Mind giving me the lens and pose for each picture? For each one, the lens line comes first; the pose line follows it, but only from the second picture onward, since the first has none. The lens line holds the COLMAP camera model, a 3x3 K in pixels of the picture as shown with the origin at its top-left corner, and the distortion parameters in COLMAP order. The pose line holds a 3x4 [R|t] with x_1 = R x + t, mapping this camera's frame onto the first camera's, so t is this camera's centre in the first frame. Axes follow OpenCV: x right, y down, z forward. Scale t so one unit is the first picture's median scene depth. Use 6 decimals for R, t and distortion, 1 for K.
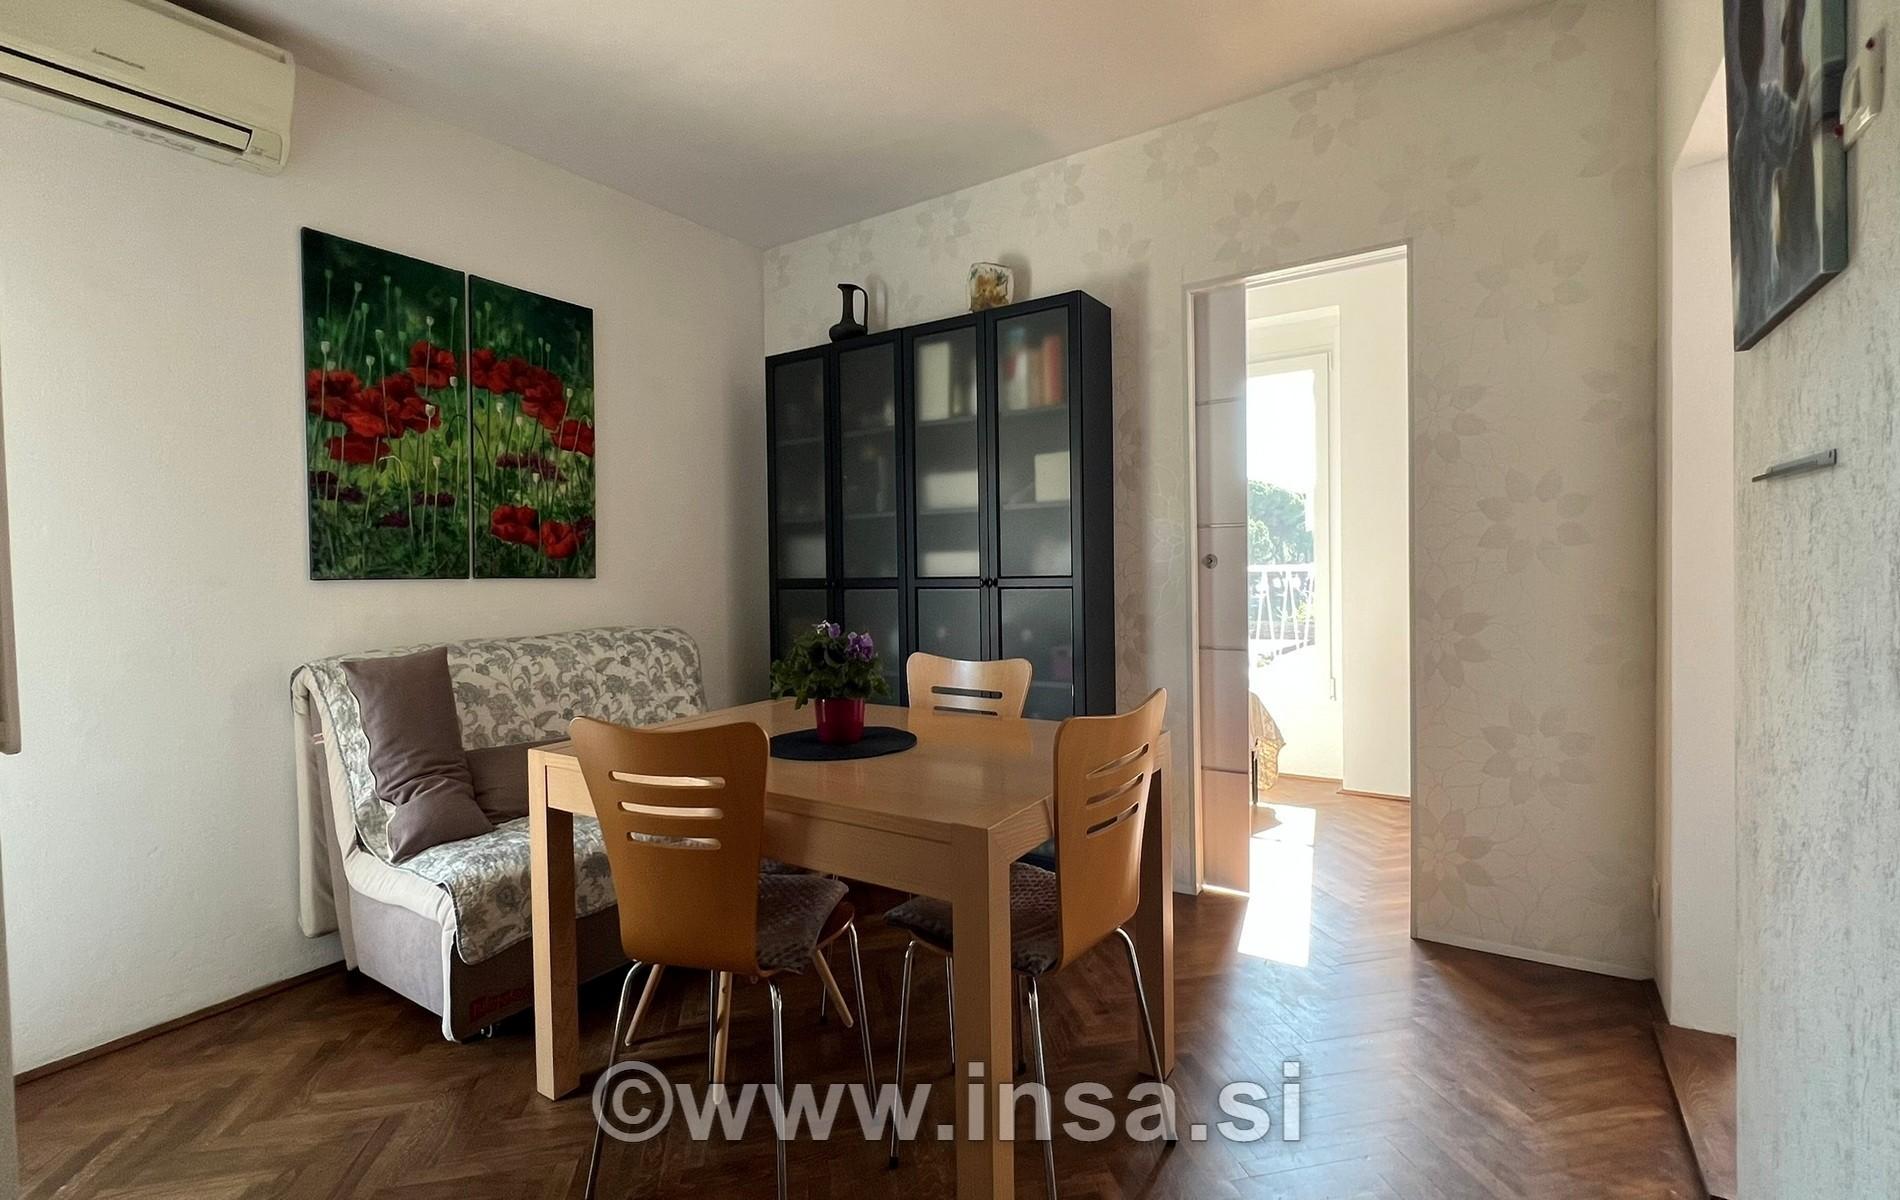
lens RADIAL K [[851.8, 0, 945.1], [0, 851.8, 576.3], [0, 0, 1]] dist [0.002309, 0.000034]
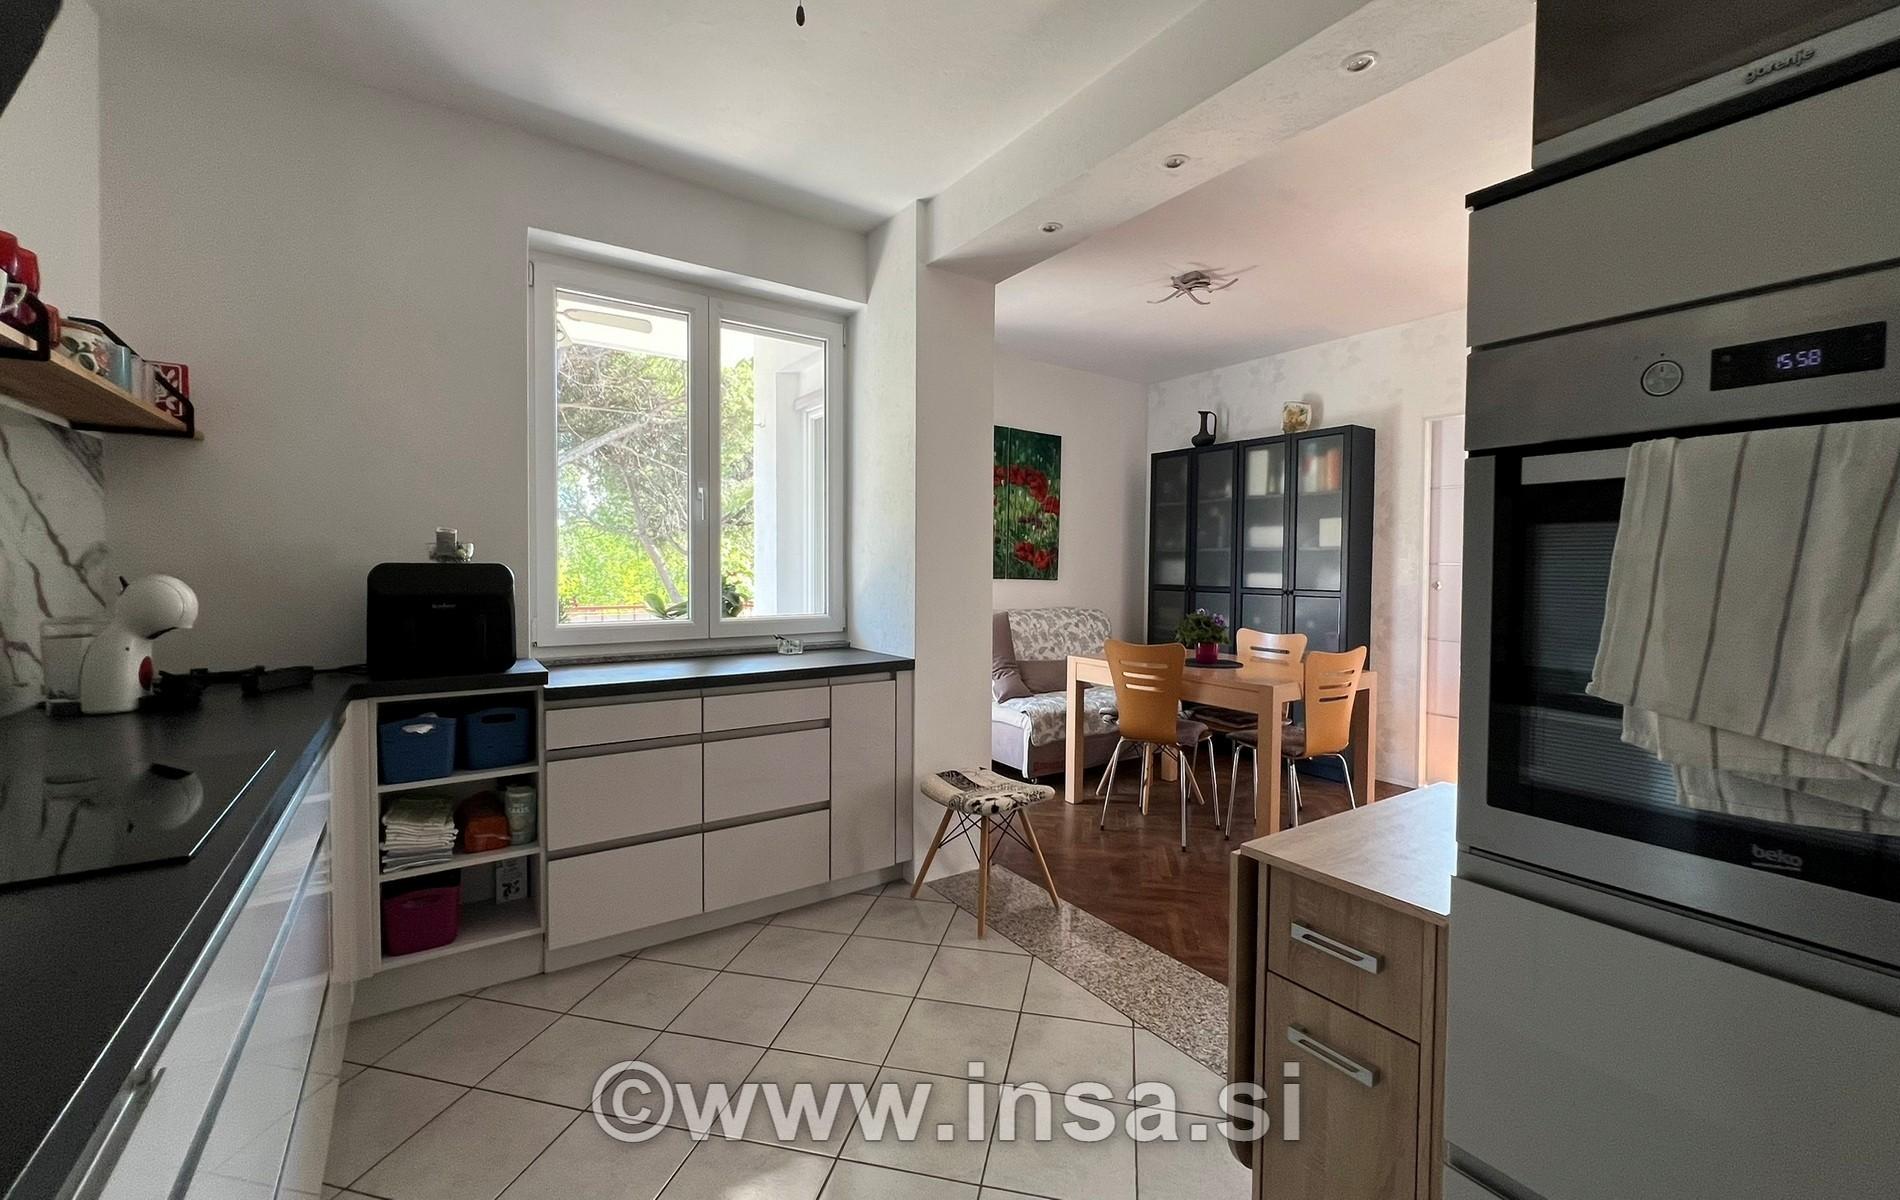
lens RADIAL K [[757.1, 0, 948.5], [0, 757.1, 574.9], [0, 0, 1]] dist [-0.000854, 0.000072]
pose [[0.924327, 0.036366, -0.379863, -0.002203], [-0.034929, 0.999333, 0.010677, -0.020528], [0.379998, 0.003399, 0.924981, -0.673312]]
